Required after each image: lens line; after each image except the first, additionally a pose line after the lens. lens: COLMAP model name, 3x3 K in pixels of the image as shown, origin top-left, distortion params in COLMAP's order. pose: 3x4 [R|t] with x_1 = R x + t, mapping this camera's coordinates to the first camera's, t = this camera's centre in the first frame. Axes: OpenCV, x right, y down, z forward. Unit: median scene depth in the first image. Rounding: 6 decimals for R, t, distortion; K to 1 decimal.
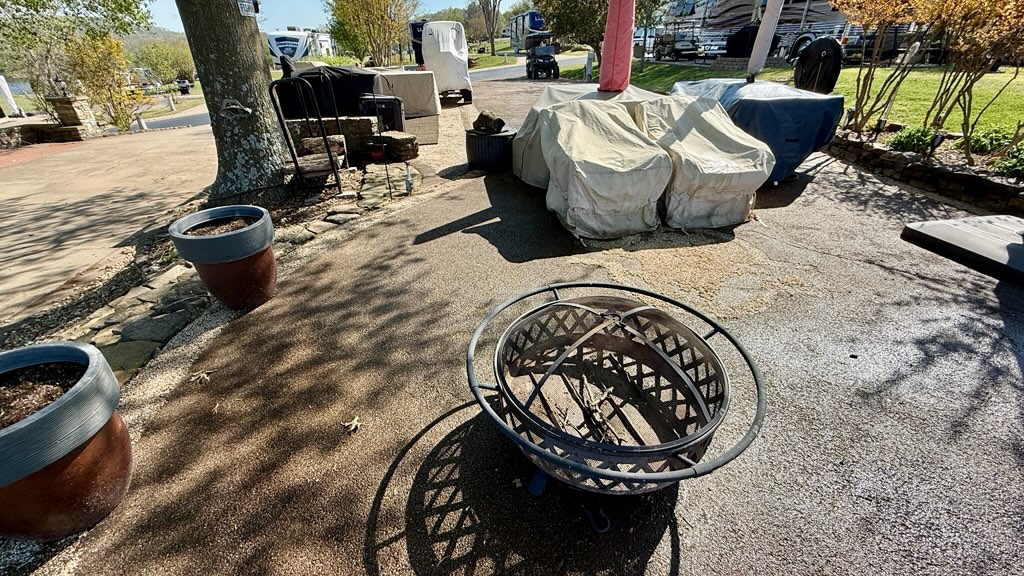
lens RADIAL K [[409.8, 0, 513.0], [0, 409.8, 289.1], [0, 0, 1]] dist [-0.006594, 0.000043]
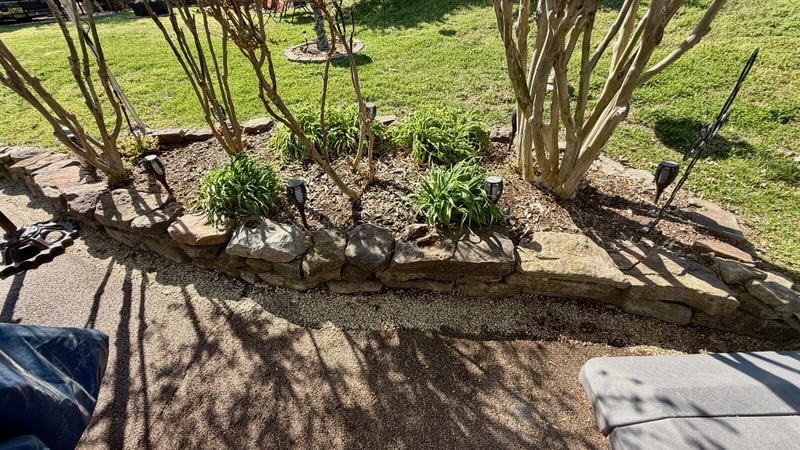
lens RADIAL K [[320.1, 0, 400.0], [0, 320.1, 227.3], [0, 0, 1]] dist [-0.006594, 0.000043]
pose [[0.181399, -0.625722, 0.758661, 0.888093], [0.530286, 0.711929, 0.460385, -0.518196], [-0.828185, 0.318794, 0.460955, 0.872095]]
